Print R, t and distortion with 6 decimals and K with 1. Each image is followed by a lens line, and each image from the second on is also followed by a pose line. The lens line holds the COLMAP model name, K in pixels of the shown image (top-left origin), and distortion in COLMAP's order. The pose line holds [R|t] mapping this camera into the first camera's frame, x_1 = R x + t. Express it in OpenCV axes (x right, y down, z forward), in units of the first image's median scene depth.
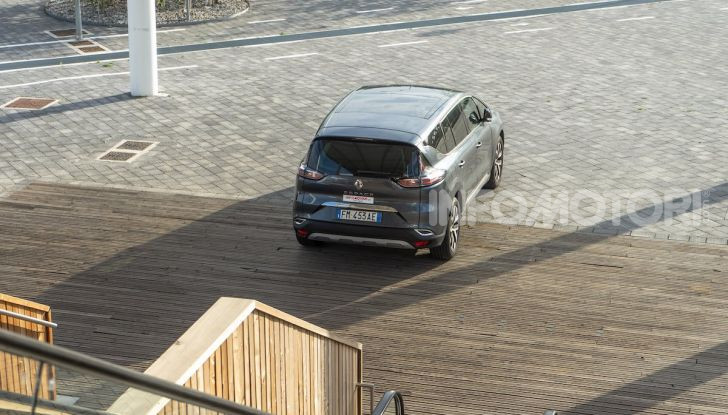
lens RADIAL K [[1407.2, 0, 365.4], [0, 1407.2, 209.0], [0, 0, 1]] dist [-0.005494, 0.000000]
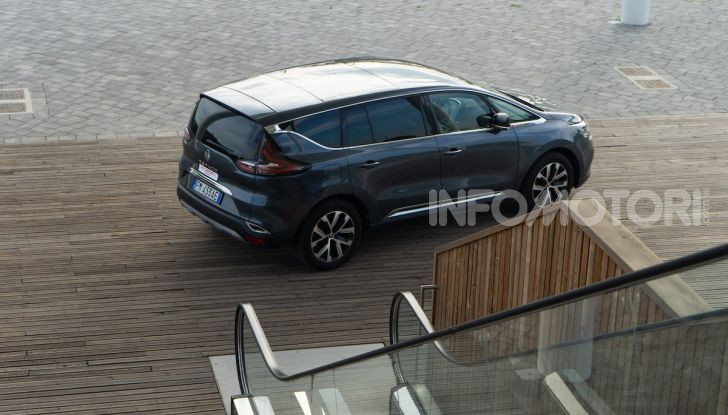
lens RADIAL K [[1407.2, 0, 363.3], [0, 1407.2, 206.7], [0, 0, 1]] dist [-0.005494, 0.000000]
pose [[0.878494, -0.154385, 0.452120, -0.471104], [0.123259, 0.987552, 0.097719, -0.041656], [-0.461578, -0.030118, 0.886588, 0.096197]]
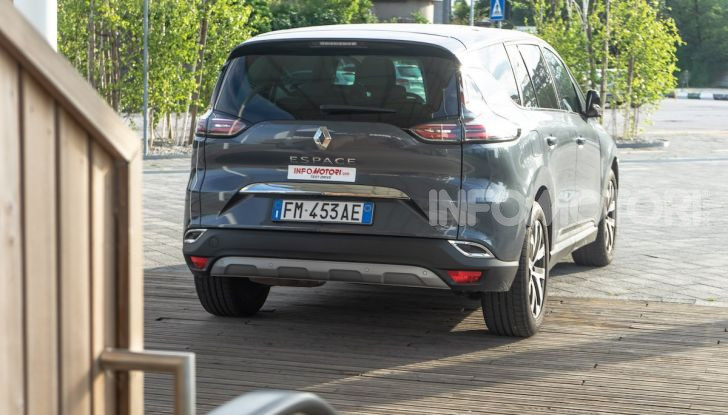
lens RADIAL K [[1407.2, 0, 359.9], [0, 1407.2, 205.5], [0, 0, 1]] dist [-0.005494, 0.000000]
pose [[0.999200, 0.013828, -0.037532, 0.023633], [-0.021995, 0.973692, -0.226805, 0.102453], [0.033408, 0.227449, 0.973217, 0.569980]]
